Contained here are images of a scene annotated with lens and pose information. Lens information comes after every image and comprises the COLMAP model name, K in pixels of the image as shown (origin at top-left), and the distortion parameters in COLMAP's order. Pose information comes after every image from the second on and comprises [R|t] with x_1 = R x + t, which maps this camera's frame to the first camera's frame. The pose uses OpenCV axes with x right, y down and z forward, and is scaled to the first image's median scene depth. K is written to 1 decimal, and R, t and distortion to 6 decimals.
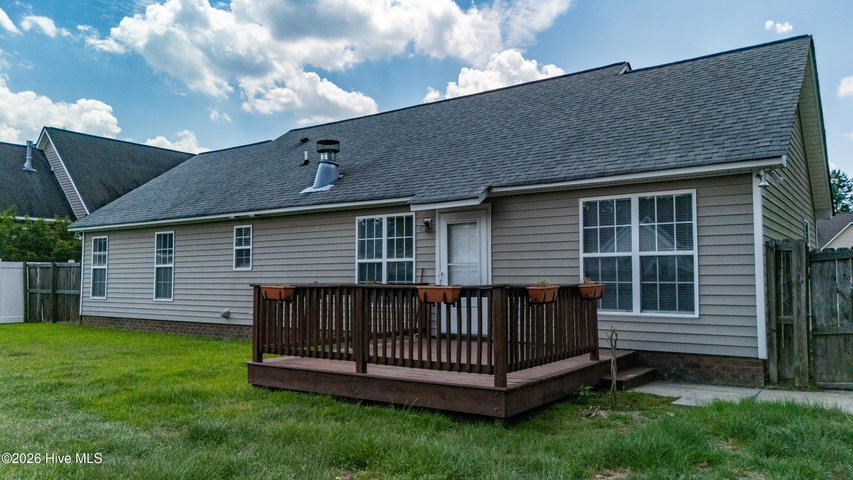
lens RADIAL K [[627.3, 0, 428.2], [0, 627.3, 242.0], [0, 0, 1]] dist [0.076282, -0.074027]
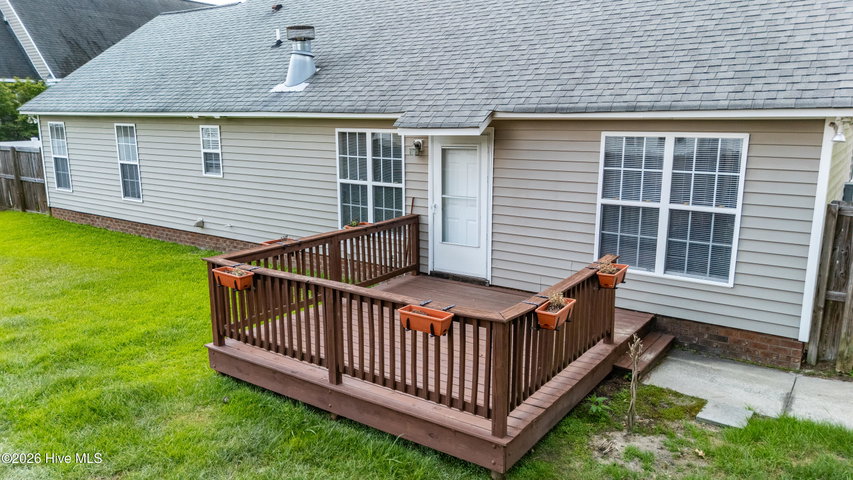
lens RADIAL K [[627.3, 0, 428.2], [0, 627.3, 242.0], [0, 0, 1]] dist [0.076282, -0.074027]
pose [[1.000000, -0.000222, 0.000446, 0.012053], [0.000099, 0.966042, 0.258386, -0.128331], [-0.000488, -0.258385, 0.966042, 0.149603]]
